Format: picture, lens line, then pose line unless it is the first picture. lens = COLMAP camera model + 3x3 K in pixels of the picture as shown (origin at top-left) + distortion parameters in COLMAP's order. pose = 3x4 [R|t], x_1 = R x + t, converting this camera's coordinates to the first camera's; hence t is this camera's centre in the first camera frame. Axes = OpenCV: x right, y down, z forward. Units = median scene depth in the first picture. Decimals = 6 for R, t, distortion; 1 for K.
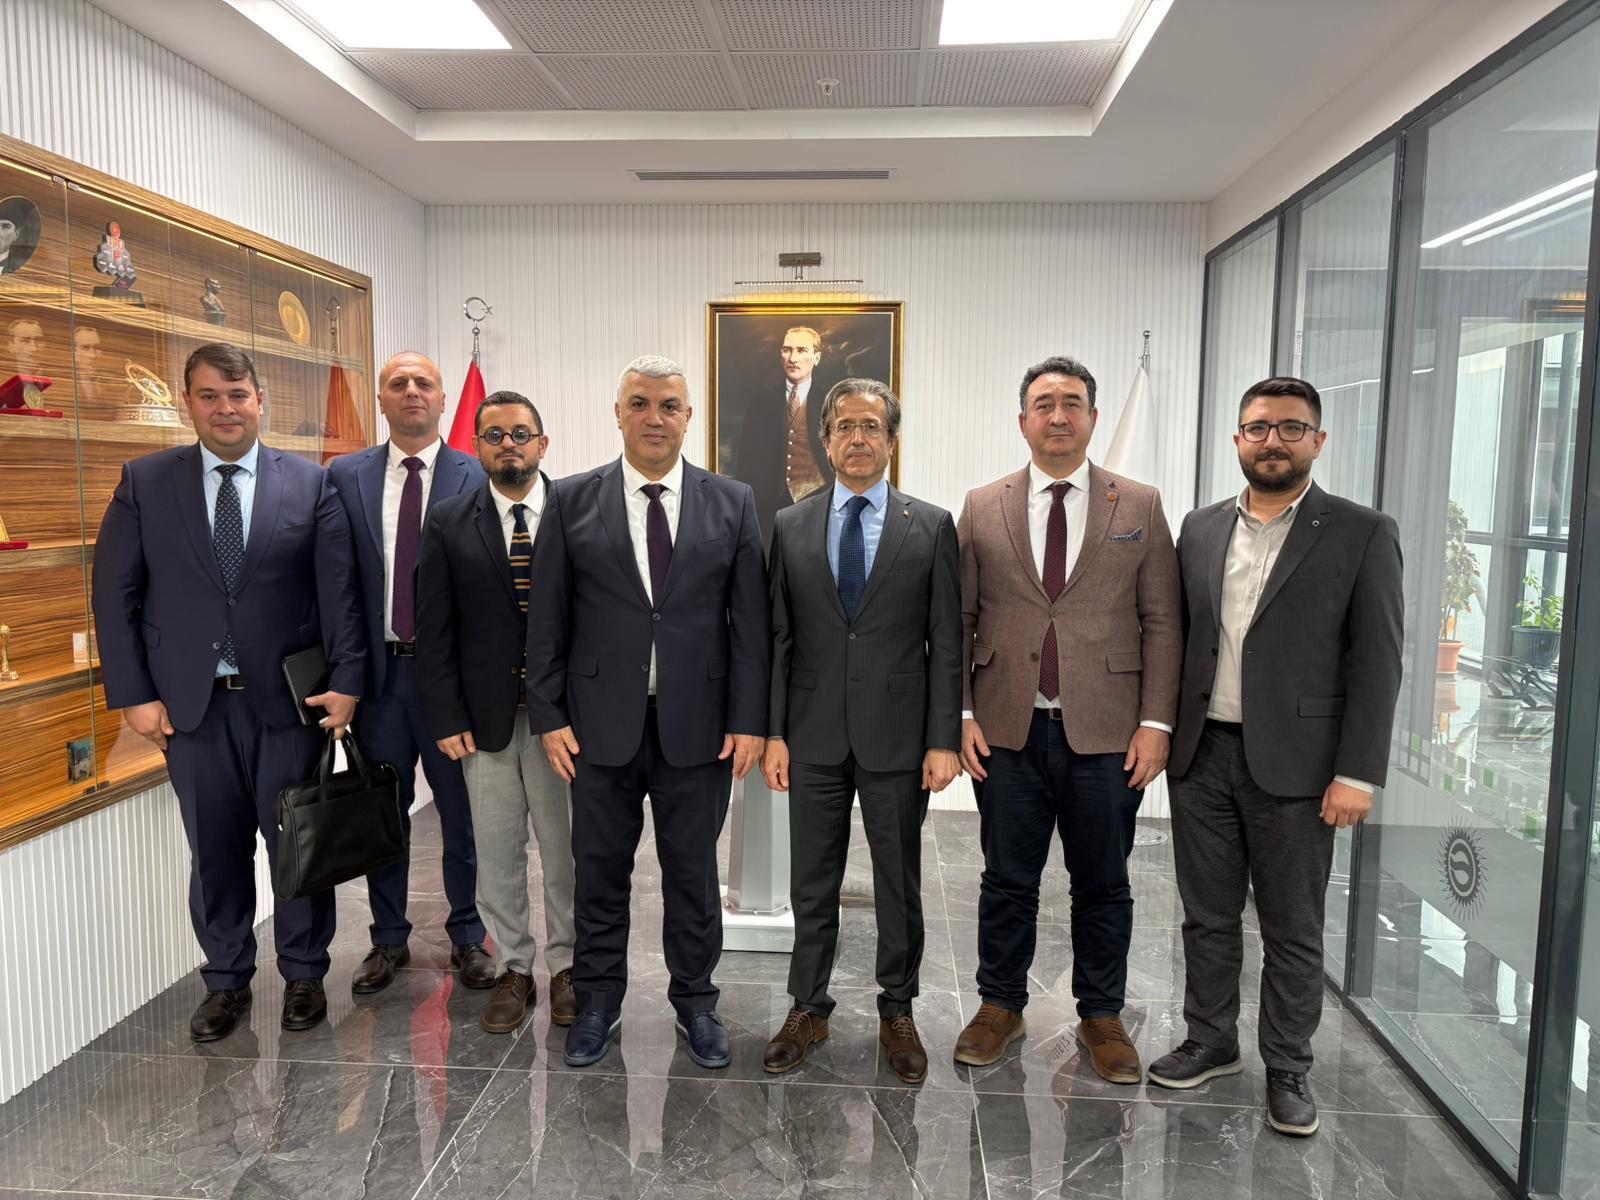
lens RADIAL K [[1218.7, 0, 800.9], [0, 1218.7, 605.5], [0, 0, 1]] dist [0.054366, -0.012191]
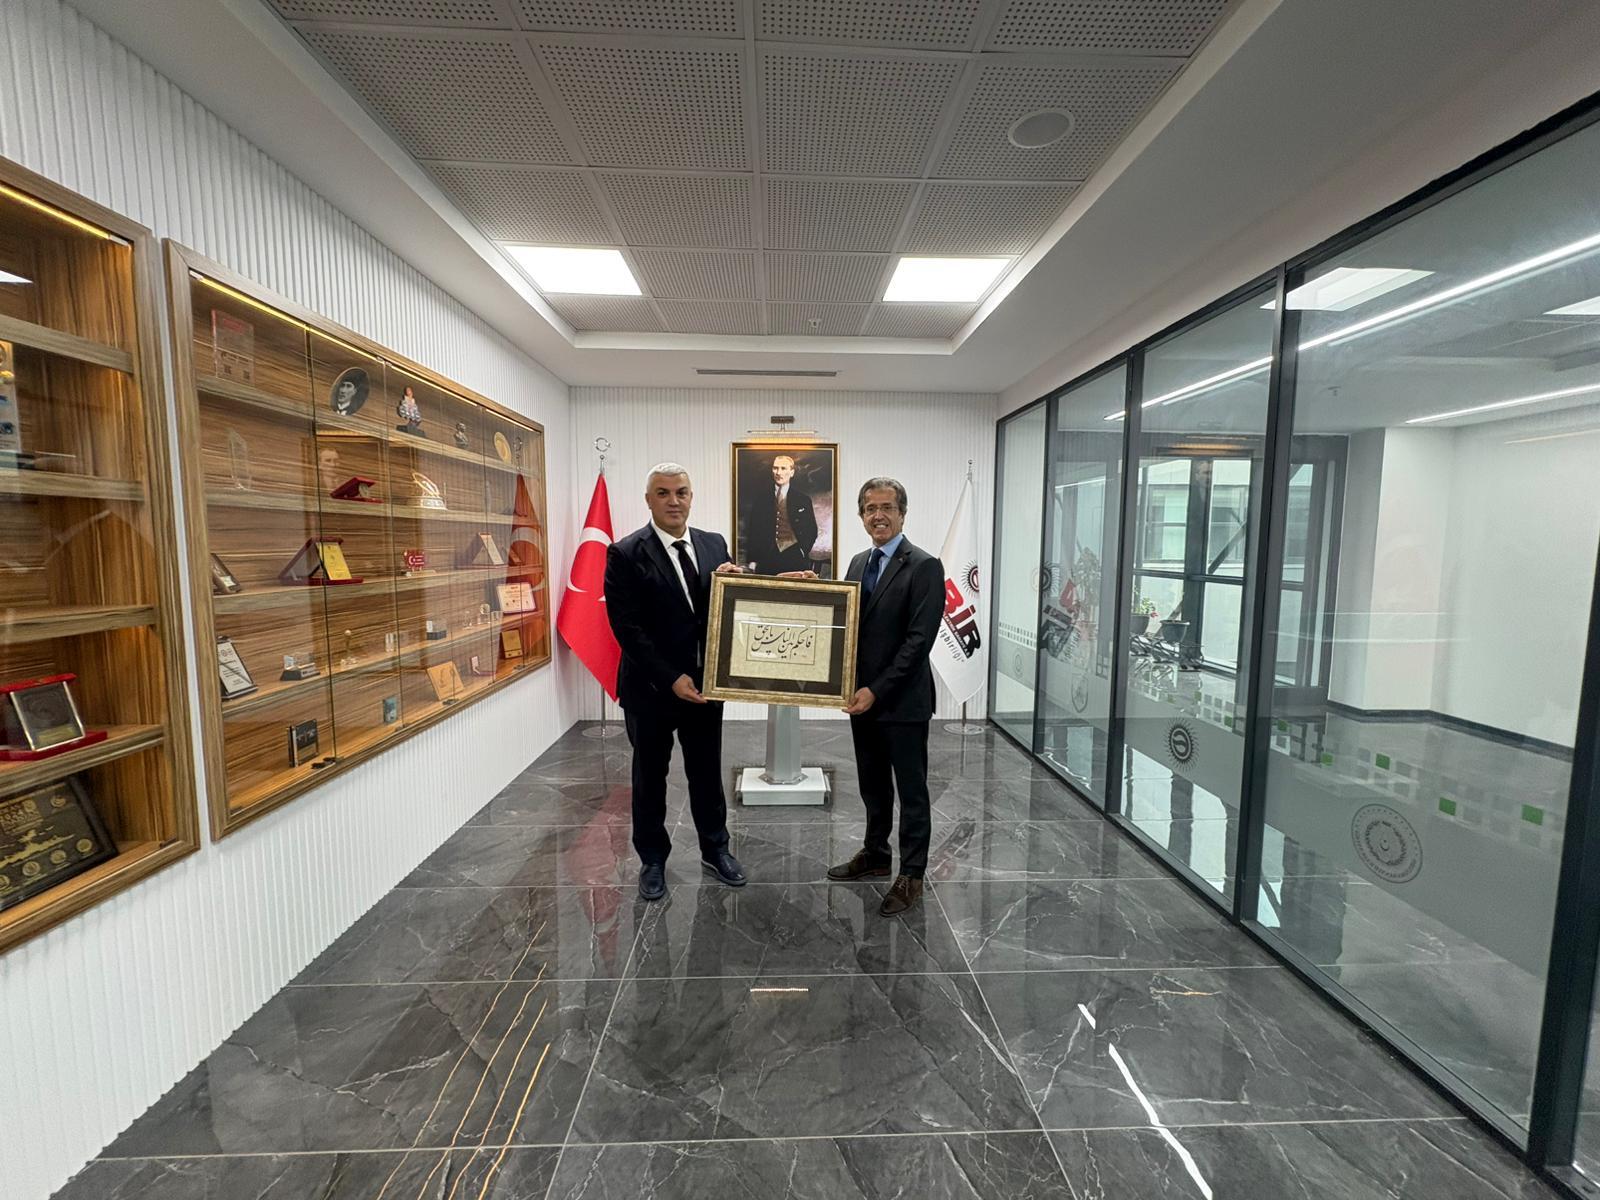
lens RADIAL K [[637.7, 0, 803.7], [0, 637.7, 600.2], [0, 0, 1]] dist [0.023125, 0.000084]
pose [[0.993984, -0.015246, 0.108457, -0.098155], [0.016745, 0.999776, -0.012922, -0.001533], [-0.108236, 0.014661, 0.994017, 0.067942]]
